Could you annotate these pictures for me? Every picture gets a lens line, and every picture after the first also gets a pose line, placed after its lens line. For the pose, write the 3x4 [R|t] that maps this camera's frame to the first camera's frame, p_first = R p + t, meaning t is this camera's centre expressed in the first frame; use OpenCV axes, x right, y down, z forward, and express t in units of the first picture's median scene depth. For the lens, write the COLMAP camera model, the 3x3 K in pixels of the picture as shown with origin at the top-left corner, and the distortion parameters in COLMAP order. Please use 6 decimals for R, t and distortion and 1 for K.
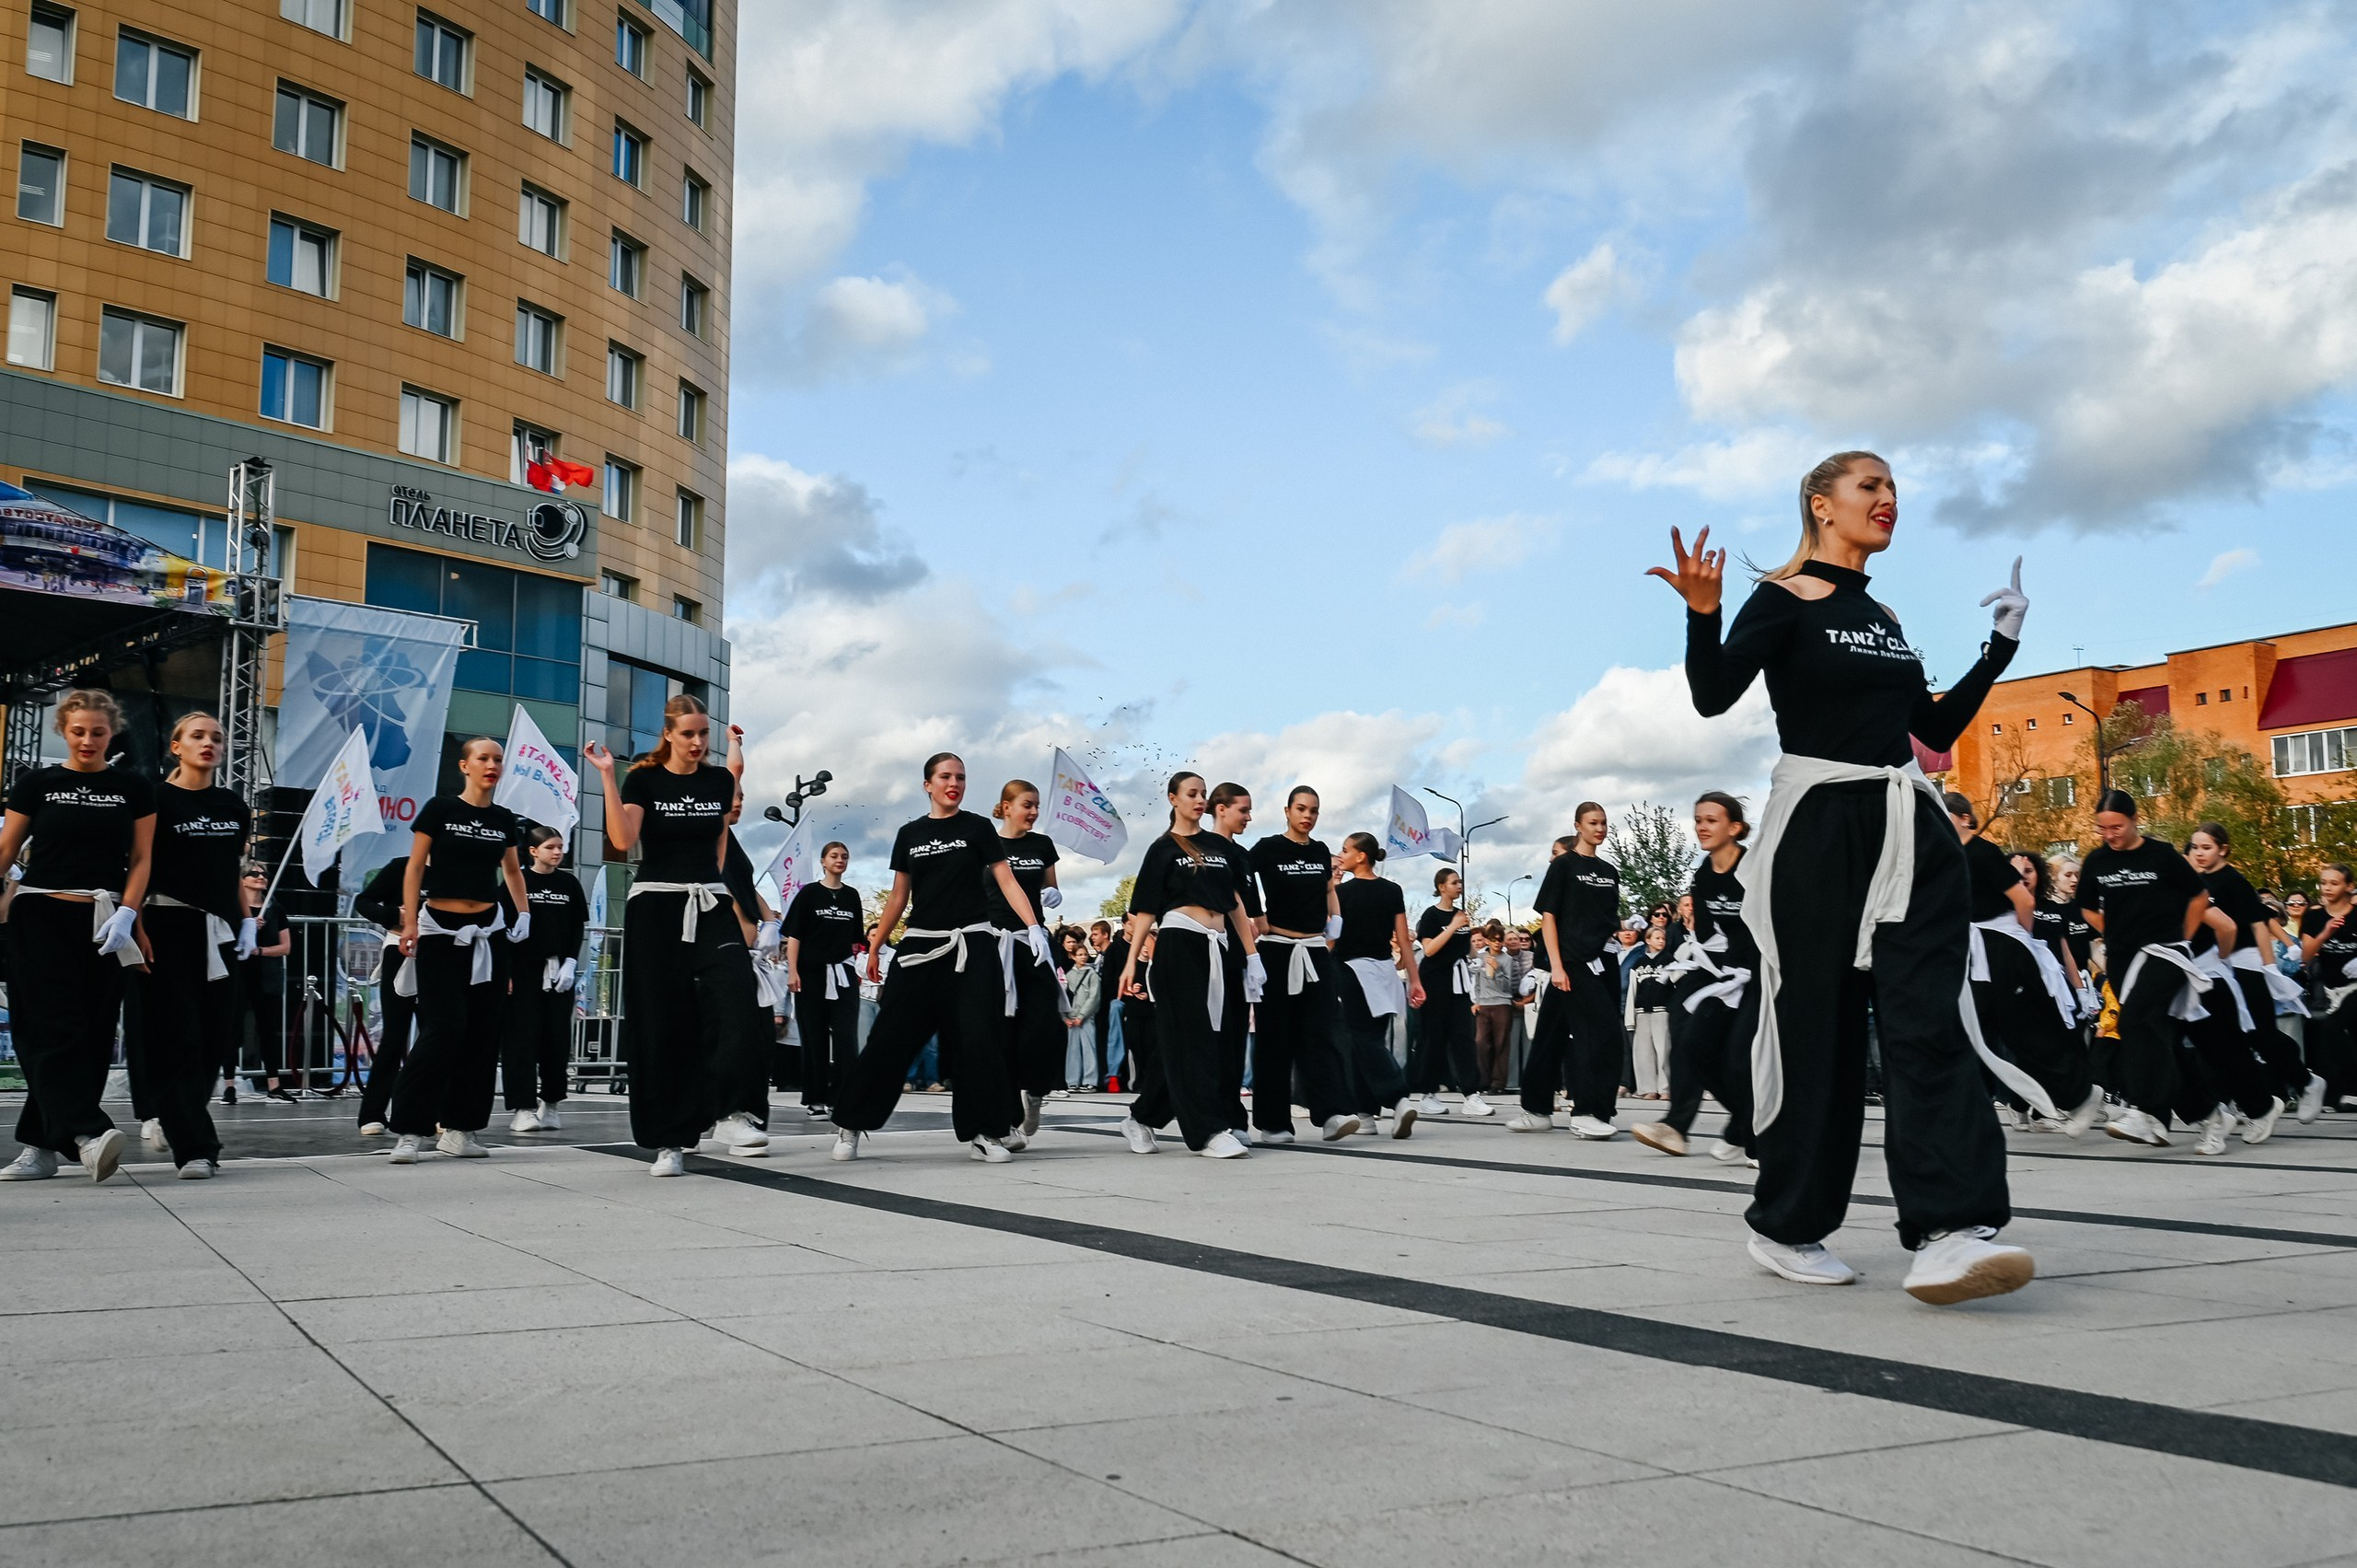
lens RADIAL K [[2126.1, 0, 1178.5], [0, 2126.1, 784.0], [0, 0, 1]] dist [0.006935, 0.002042]
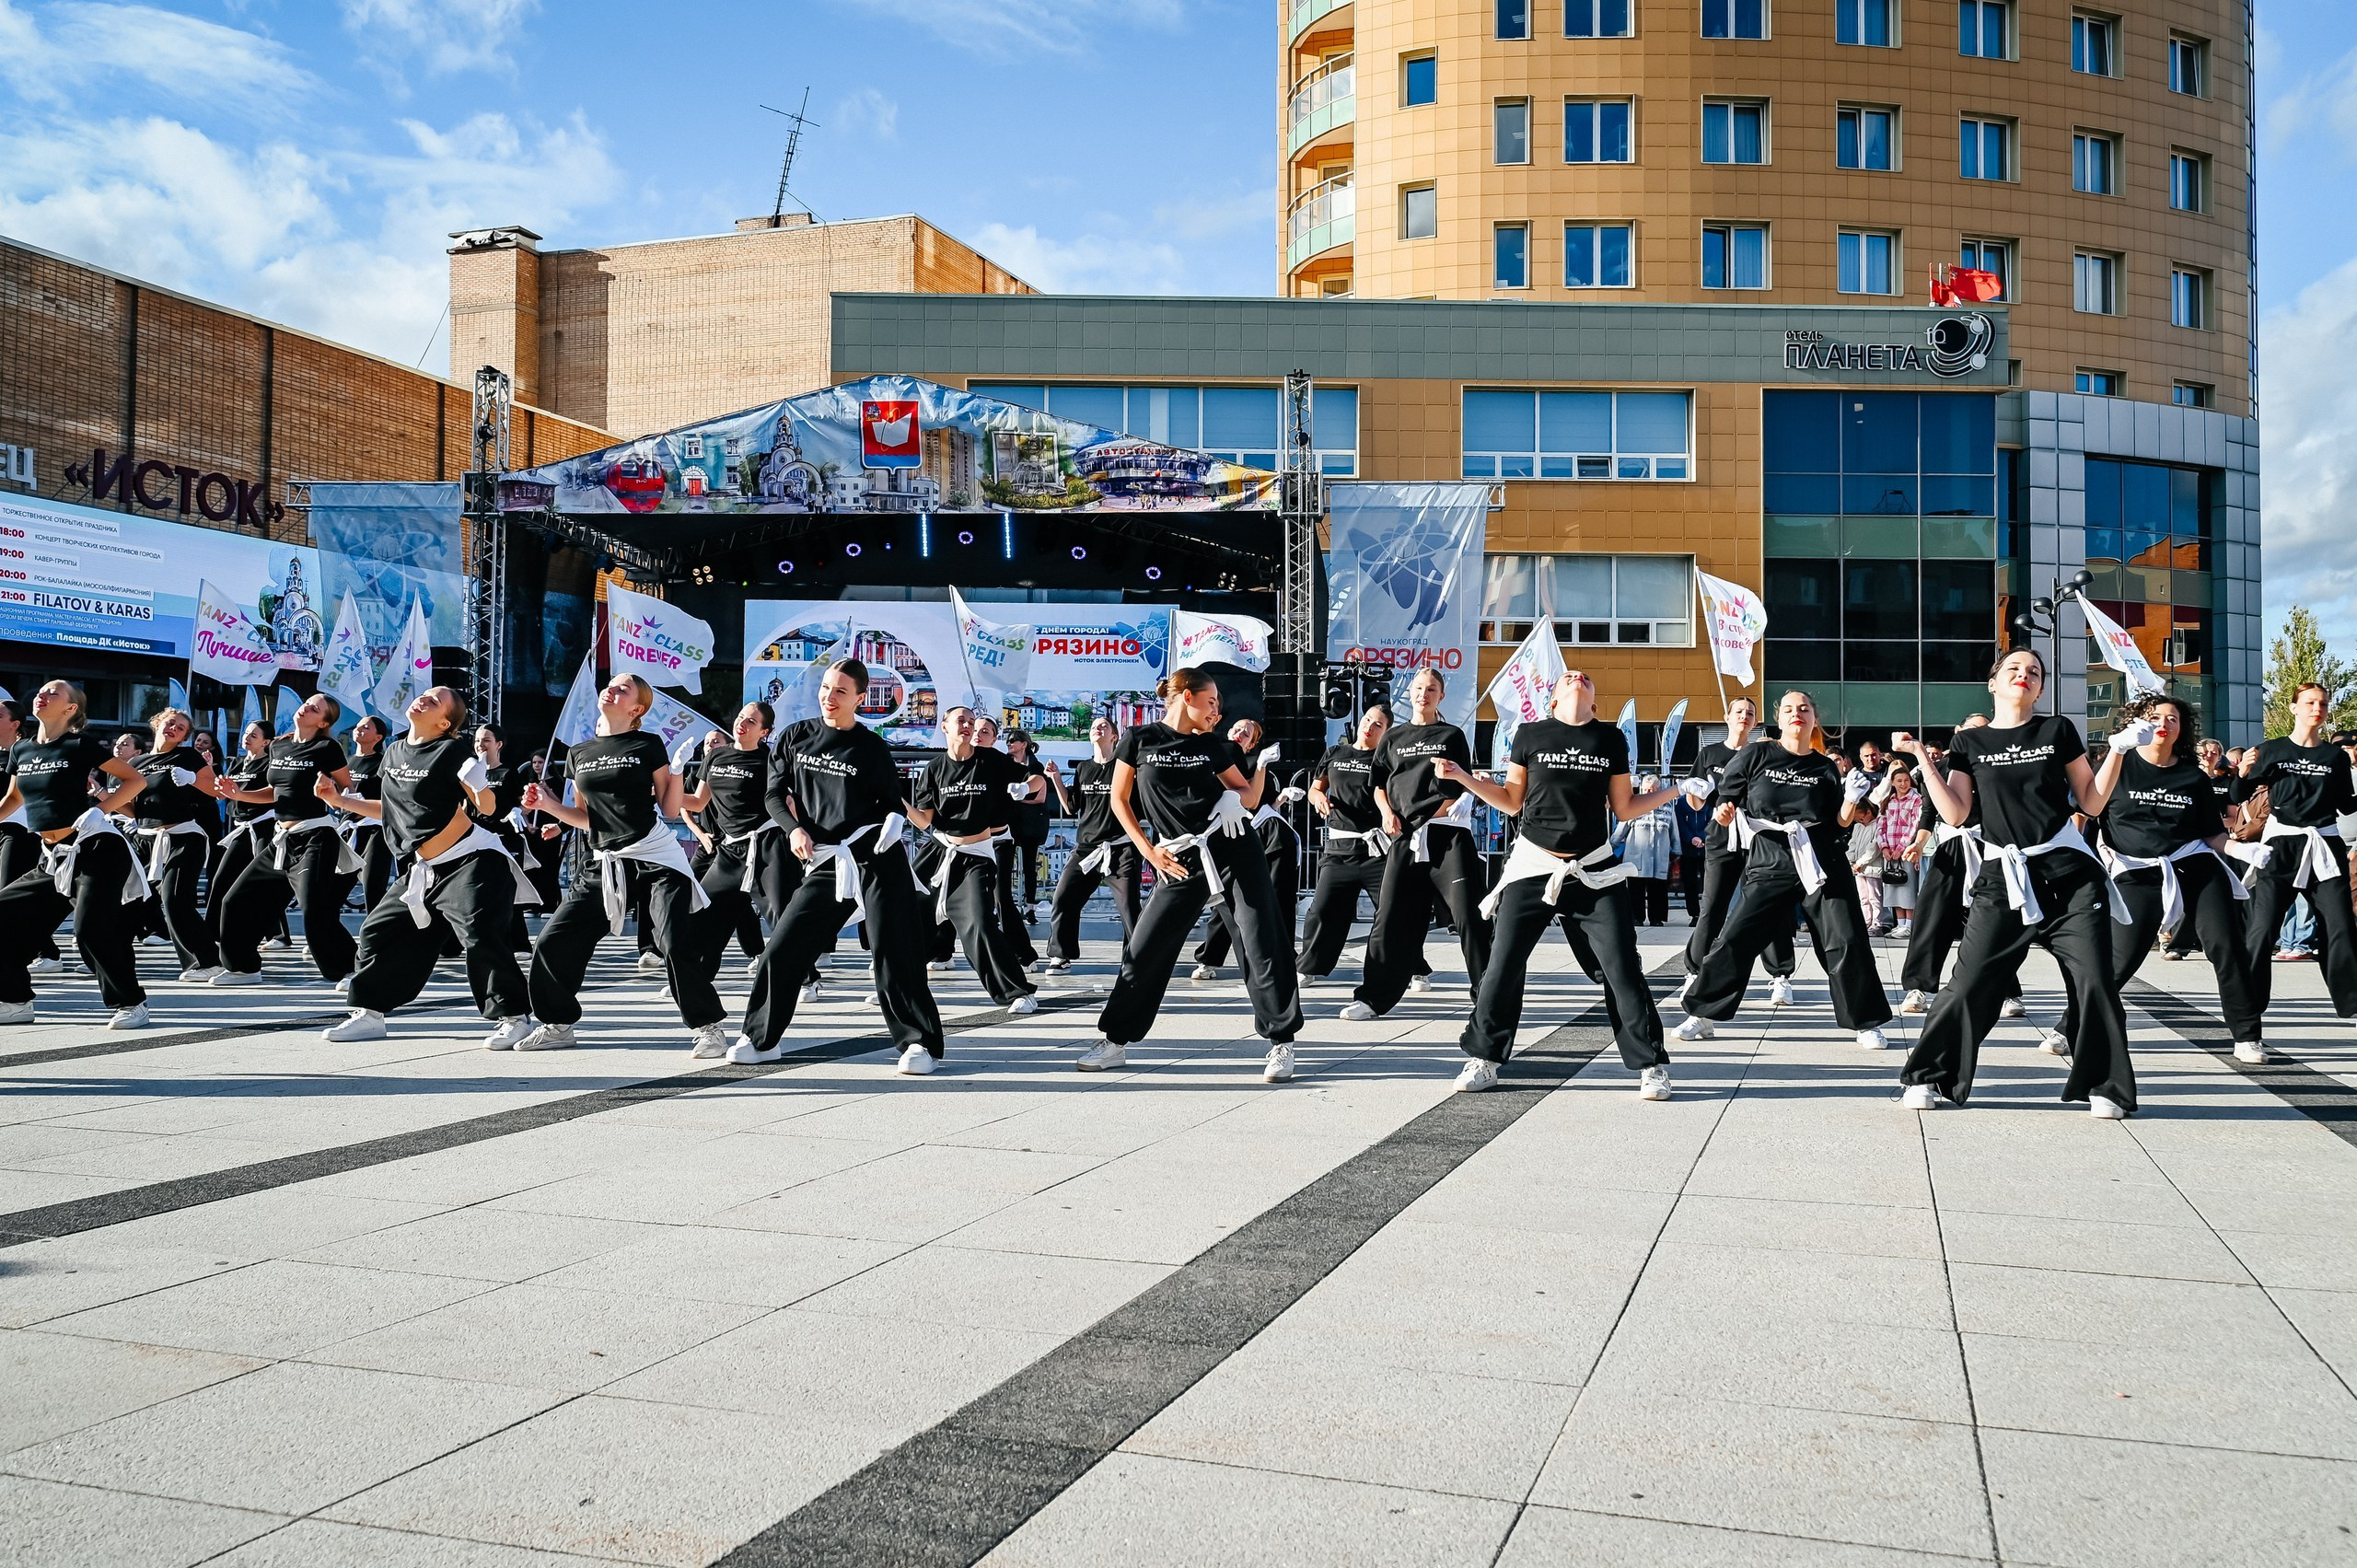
lens RADIAL K [[1977.5, 0, 1197.1], [0, 1977.5, 771.2], [0, 0, 1]] dist [0.004874, -0.006683]
pose [[0.668447, -0.019838, -0.743496, 0.165670], [0.084862, 0.995150, 0.049744, 0.003959], [0.738903, -0.096346, 0.666888, 0.103367]]
